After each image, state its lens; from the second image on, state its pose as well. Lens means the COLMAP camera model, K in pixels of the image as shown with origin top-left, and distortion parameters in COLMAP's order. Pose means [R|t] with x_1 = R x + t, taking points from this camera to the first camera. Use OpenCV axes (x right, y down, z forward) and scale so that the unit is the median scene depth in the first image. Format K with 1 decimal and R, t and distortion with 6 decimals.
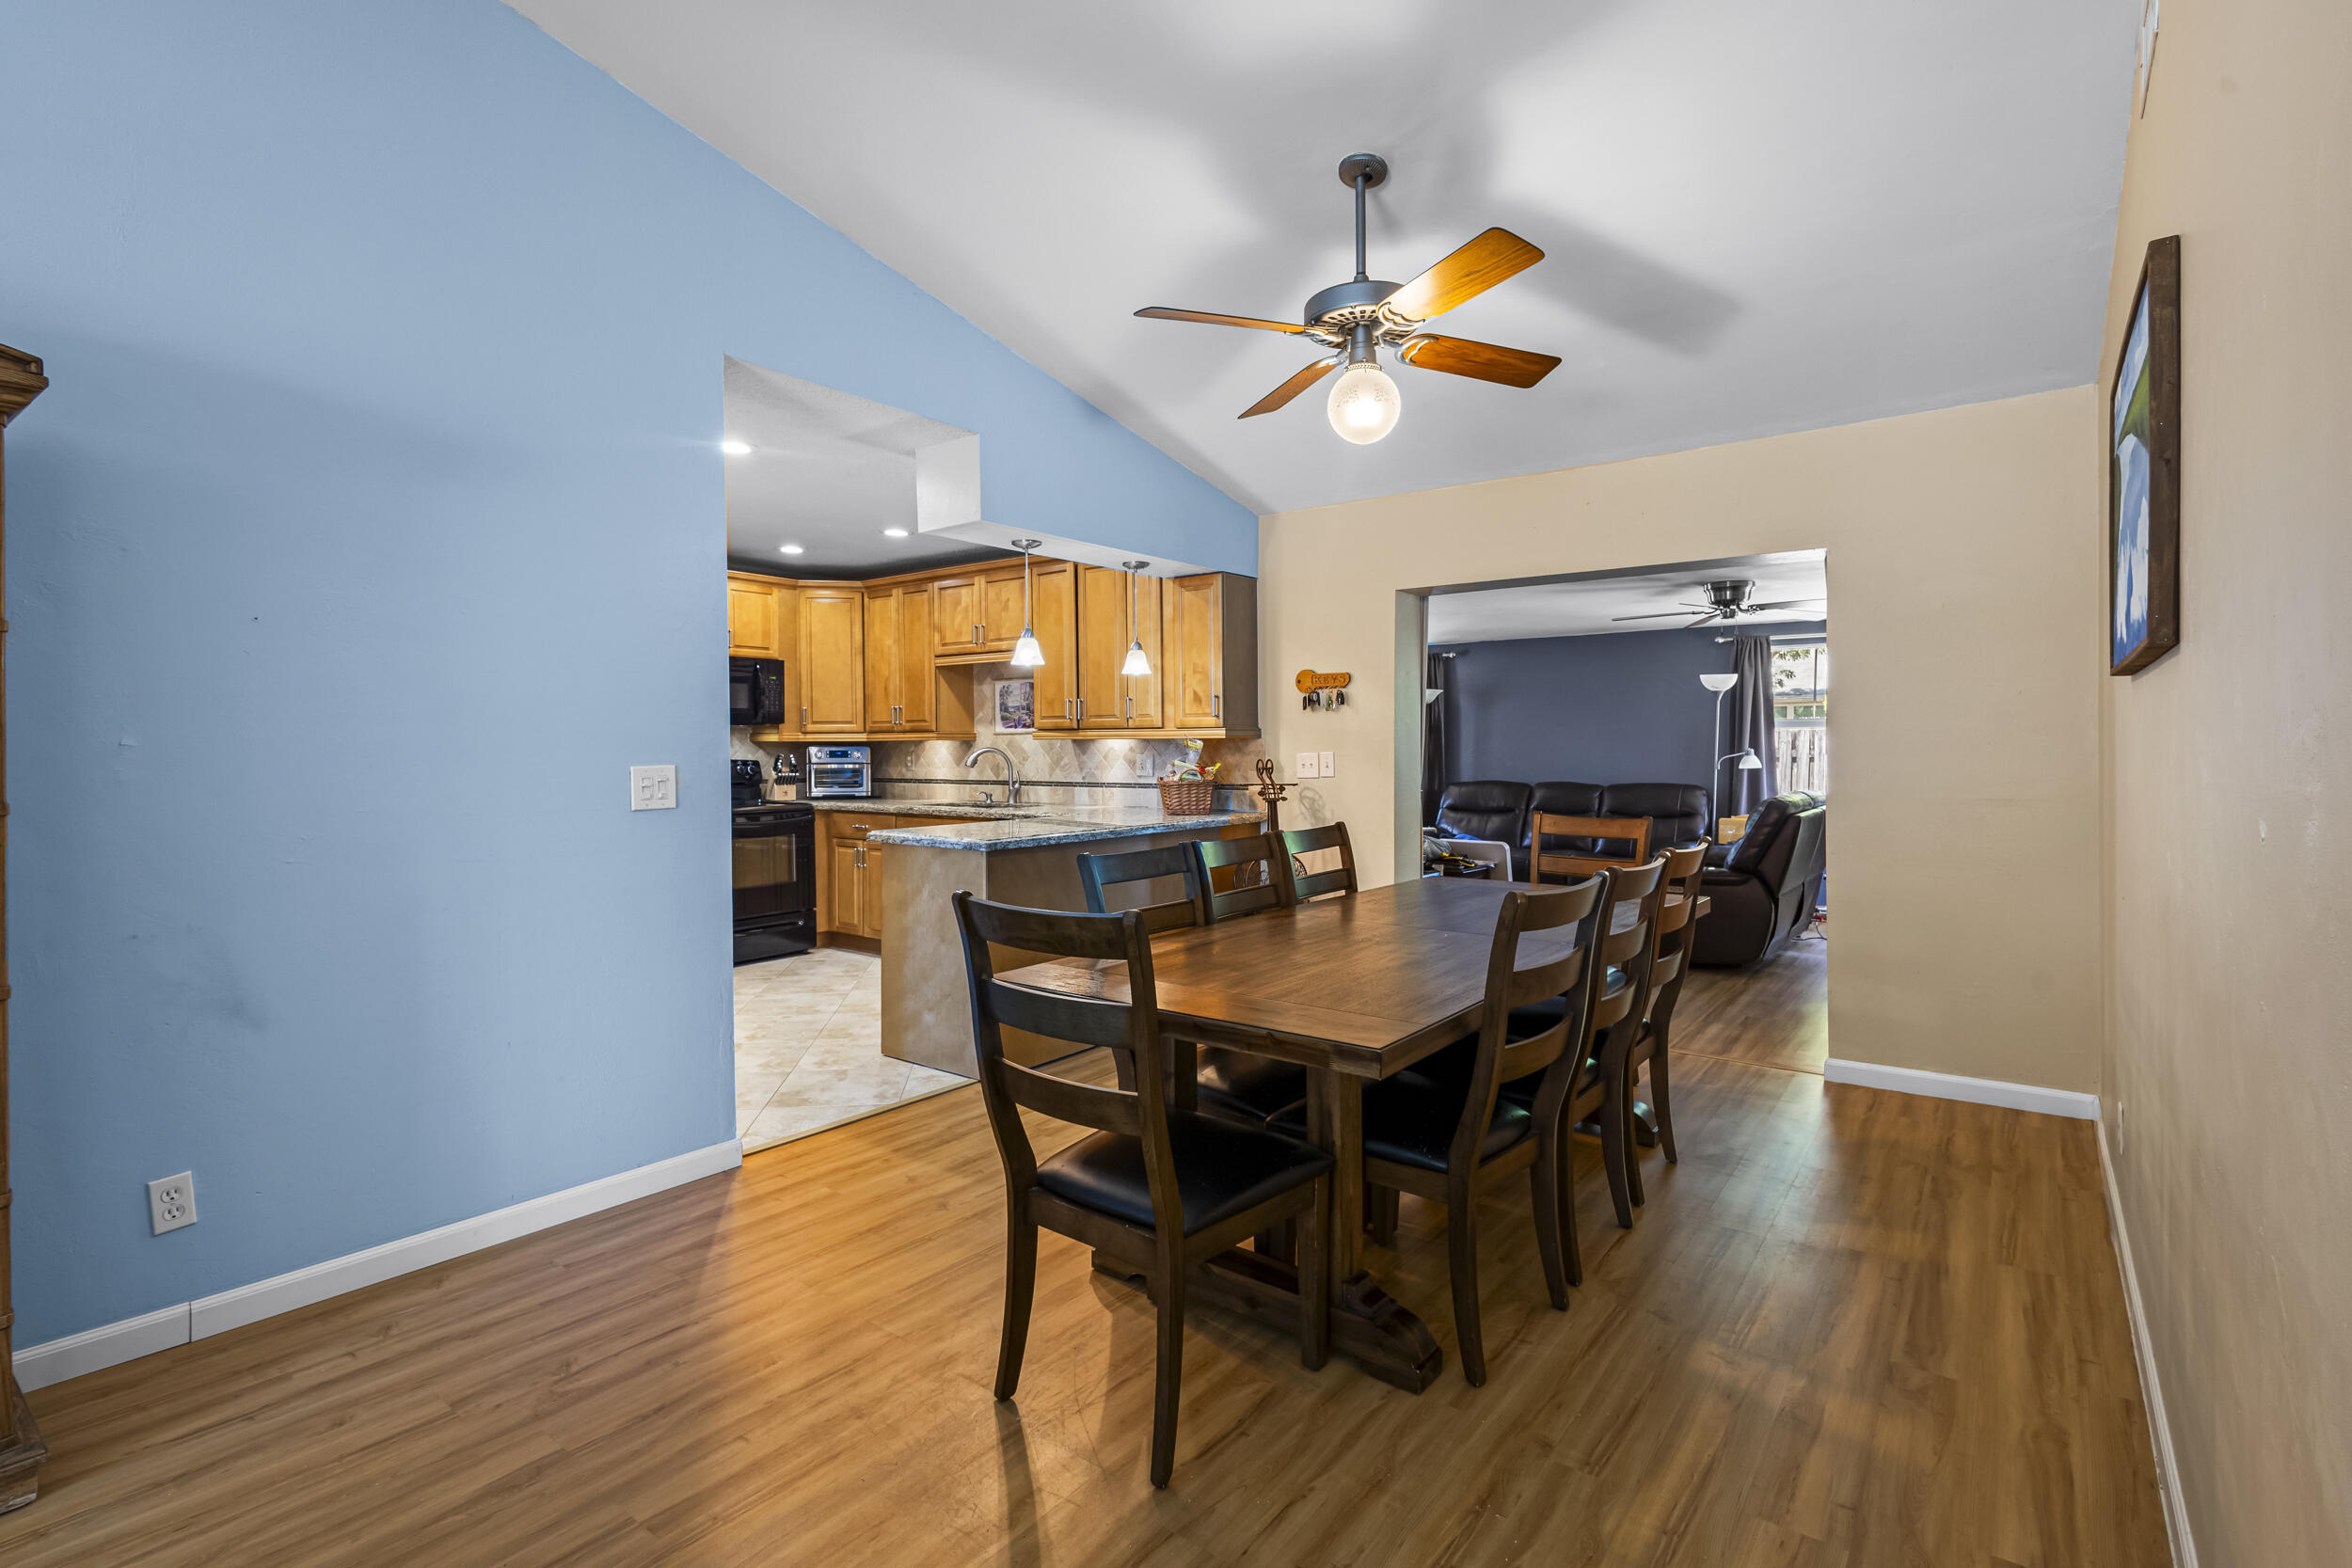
lens RADIAL K [[1100.0, 0, 1182.9], [0, 1100.0, 762.5], [0, 0, 1]] dist [0.009911, -0.000606]
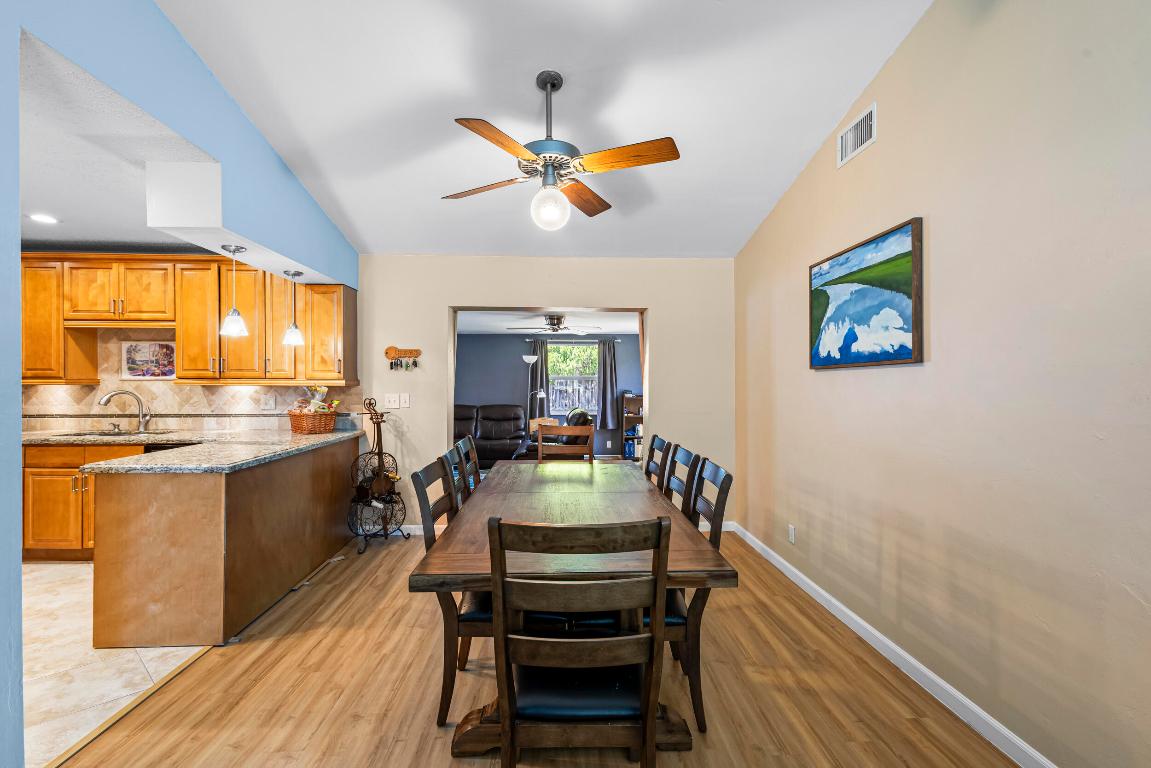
lens RADIAL K [[531.1, 0, 576.3], [0, 531.1, 383.3], [0, 0, 1]] dist [0.008772, -0.000724]
pose [[0.767535, 0.005183, 0.640986, -0.167046], [0.004324, 0.999903, -0.013263, -0.011176], [-0.640993, 0.012952, 0.767438, 0.138329]]
